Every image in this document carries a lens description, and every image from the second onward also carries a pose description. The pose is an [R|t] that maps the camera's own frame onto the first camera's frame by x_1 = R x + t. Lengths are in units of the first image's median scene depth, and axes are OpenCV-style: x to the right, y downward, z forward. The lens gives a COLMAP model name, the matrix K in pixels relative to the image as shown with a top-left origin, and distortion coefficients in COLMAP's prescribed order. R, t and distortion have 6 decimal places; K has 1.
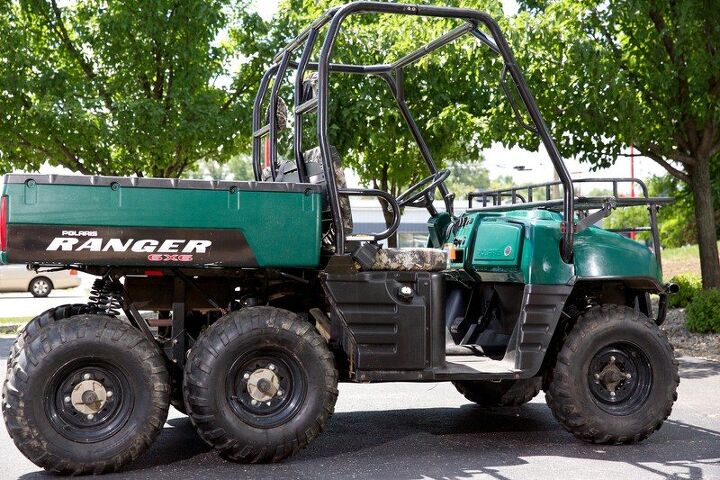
lens RADIAL K [[1015.4, 0, 360.0], [0, 1015.4, 240.0], [0, 0, 1]] dist [0.020619, -0.010207]
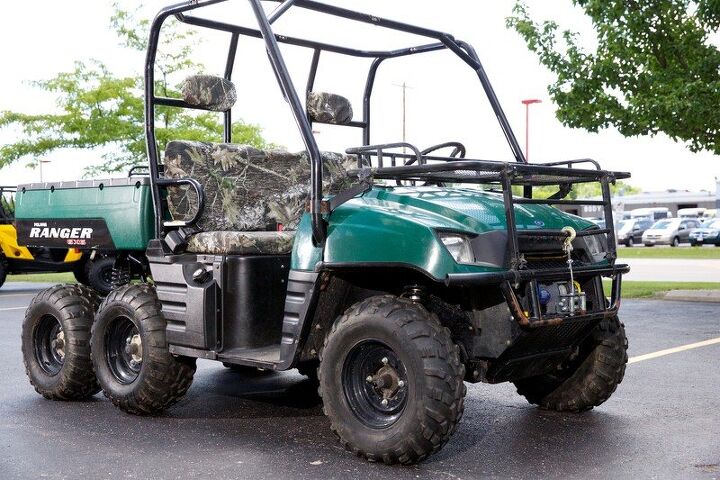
lens RADIAL K [[1015.4, 0, 360.0], [0, 1015.4, 240.0], [0, 0, 1]] dist [0.020619, -0.010207]
pose [[0.523624, -0.000372, -0.851949, 1.054751], [0.026465, 0.999524, 0.015829, 0.003746], [0.851538, -0.030835, 0.523385, 0.605128]]
